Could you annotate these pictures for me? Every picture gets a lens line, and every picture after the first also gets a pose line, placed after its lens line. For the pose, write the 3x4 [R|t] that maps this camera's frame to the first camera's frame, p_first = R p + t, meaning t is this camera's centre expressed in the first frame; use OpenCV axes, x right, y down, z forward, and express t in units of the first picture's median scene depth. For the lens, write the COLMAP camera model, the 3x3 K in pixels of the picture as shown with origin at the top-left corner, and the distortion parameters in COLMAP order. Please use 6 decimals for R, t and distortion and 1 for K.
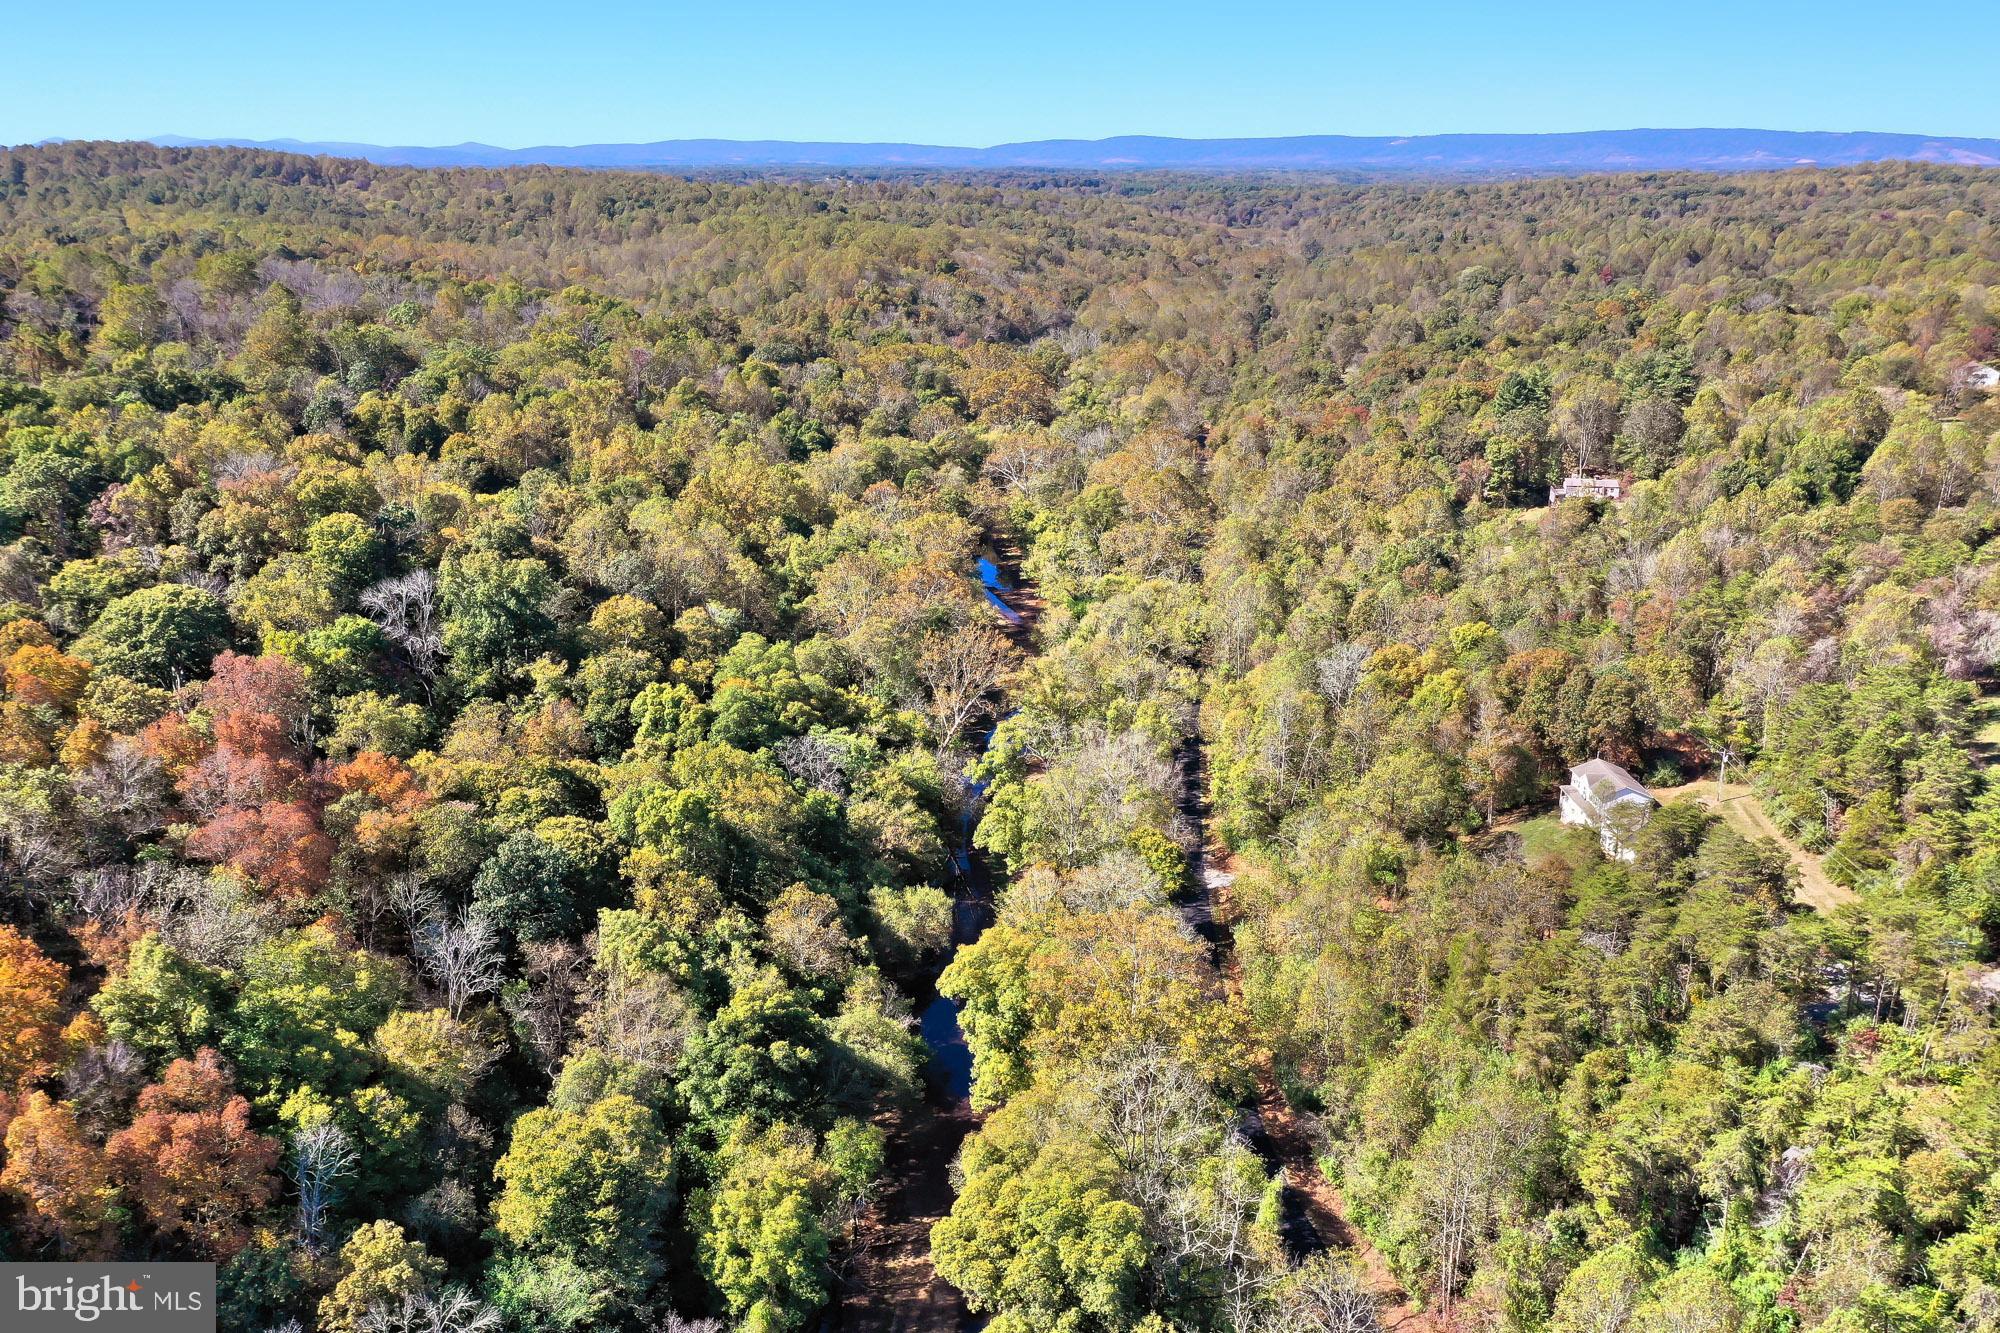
lens RADIAL K [[1612.1, 0, 973.8], [0, 1612.1, 723.1], [0, 0, 1]] dist [-0.002757, 0.052053]
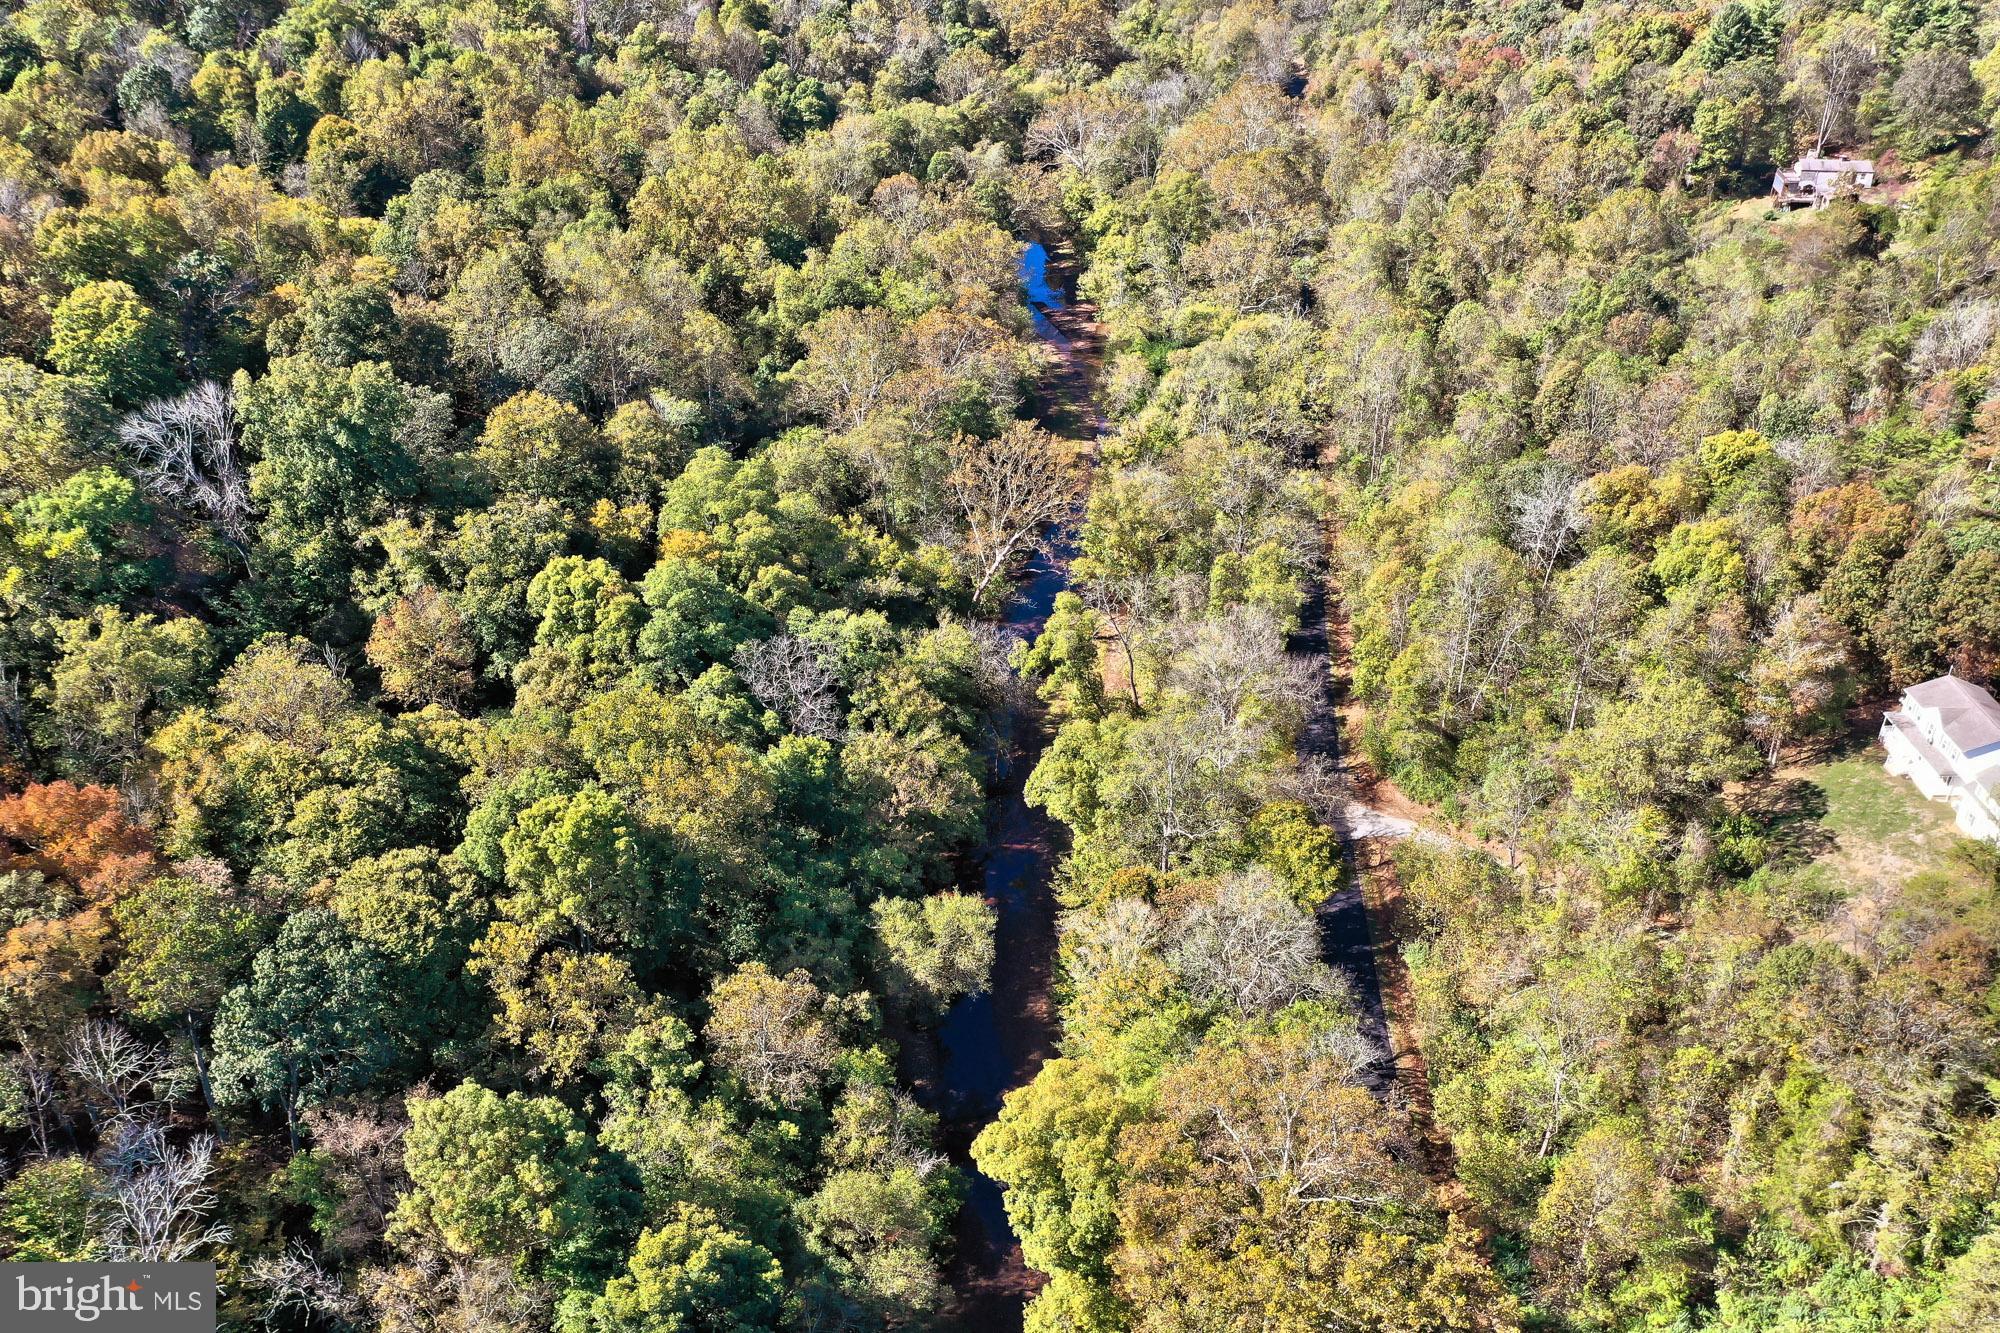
lens RADIAL K [[1612.1, 0, 973.8], [0, 1612.1, 723.1], [0, 0, 1]] dist [-0.002757, 0.052053]
pose [[0.999776, 0.002780, -0.020960, -0.006120], [0.001986, 0.974587, 0.224000, -0.091941], [0.021050, -0.223992, 0.974364, 0.268299]]
